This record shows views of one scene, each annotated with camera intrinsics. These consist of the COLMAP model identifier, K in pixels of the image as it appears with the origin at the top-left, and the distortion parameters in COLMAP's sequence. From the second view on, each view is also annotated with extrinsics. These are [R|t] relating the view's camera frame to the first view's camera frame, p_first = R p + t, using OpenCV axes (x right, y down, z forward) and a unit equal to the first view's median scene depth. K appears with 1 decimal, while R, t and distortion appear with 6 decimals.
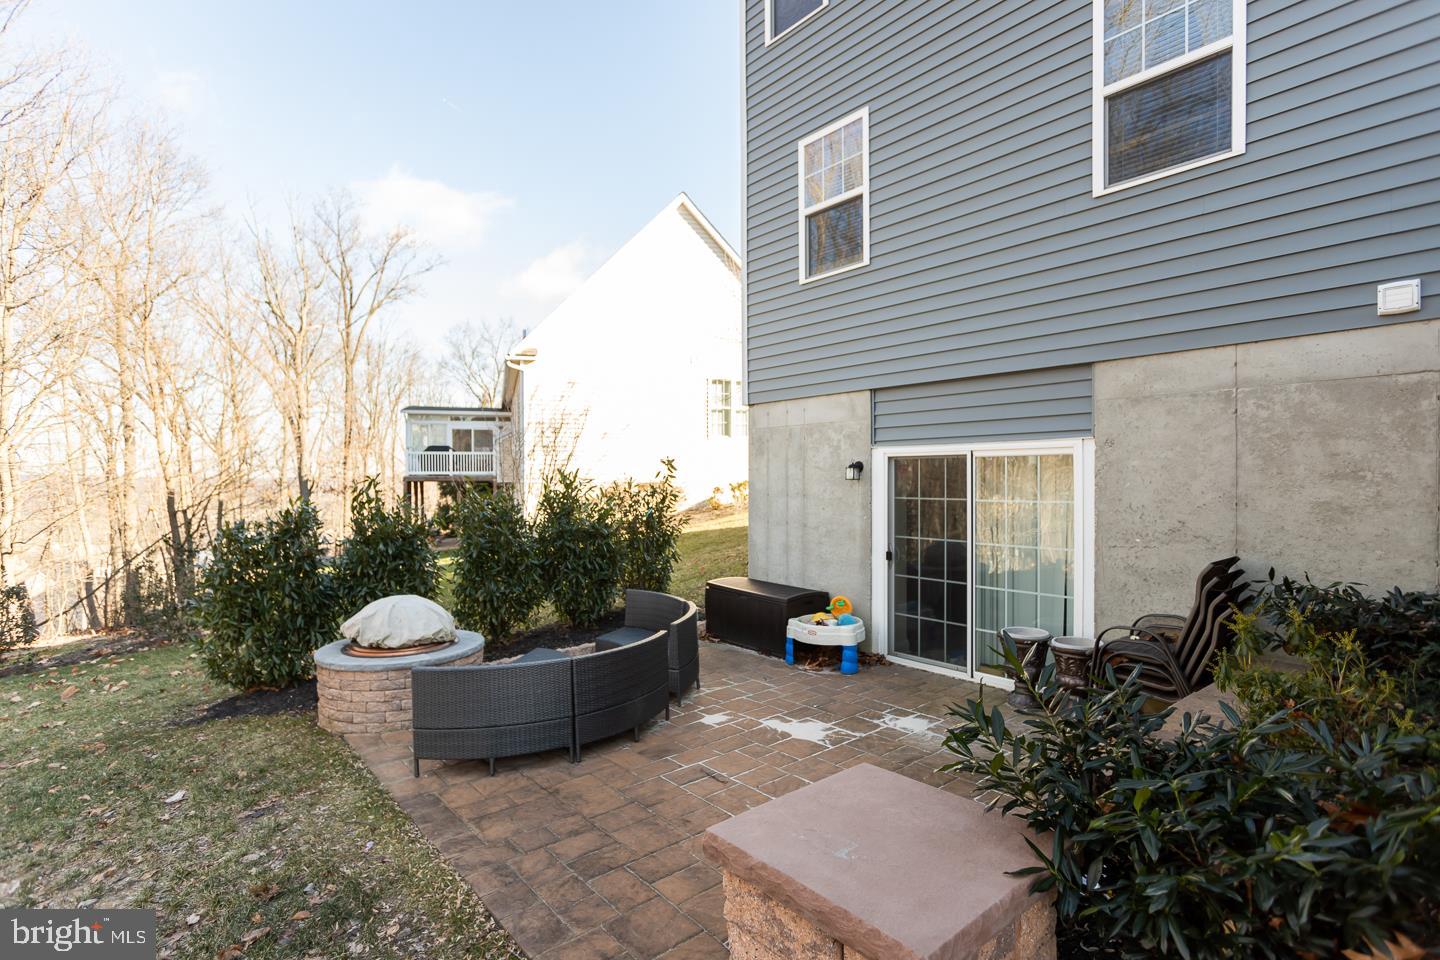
lens RADIAL K [[734.9, 0, 719.8], [0, 734.9, 482.3], [0, 0, 1]] dist [-0.004086, -0.000272]
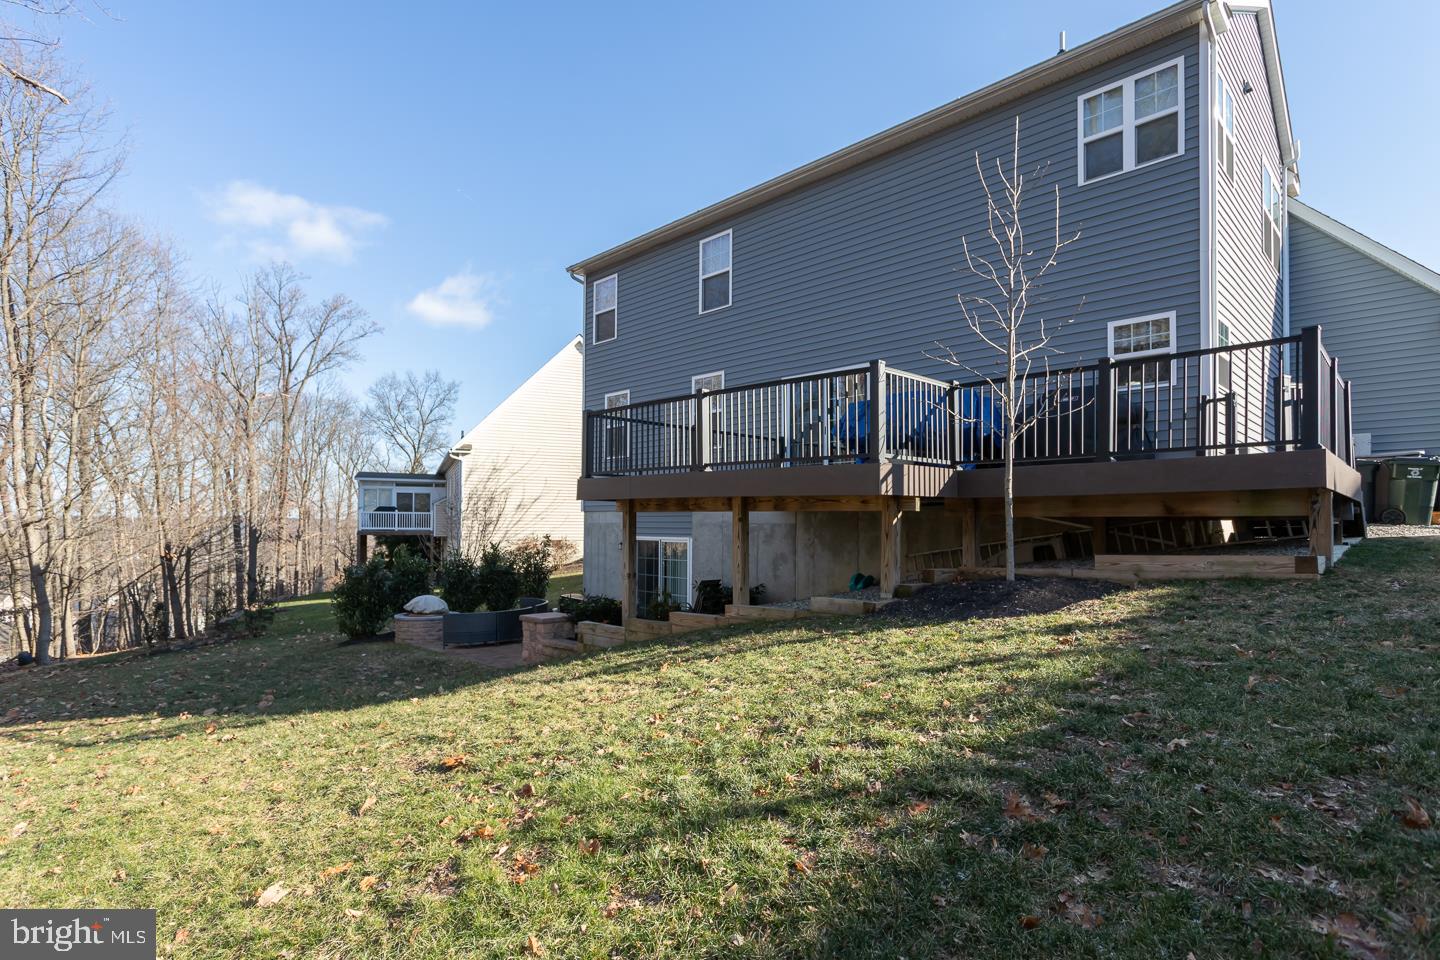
lens RADIAL K [[734.9, 0, 720.9], [0, 734.9, 525.2], [0, 0, 1]] dist [-0.004086, -0.000272]
pose [[0.994825, 0.014737, 0.100533, 0.058434], [-0.013753, 0.999851, -0.010469, -0.013499], [-0.100672, 0.009033, 0.994879, -0.300745]]
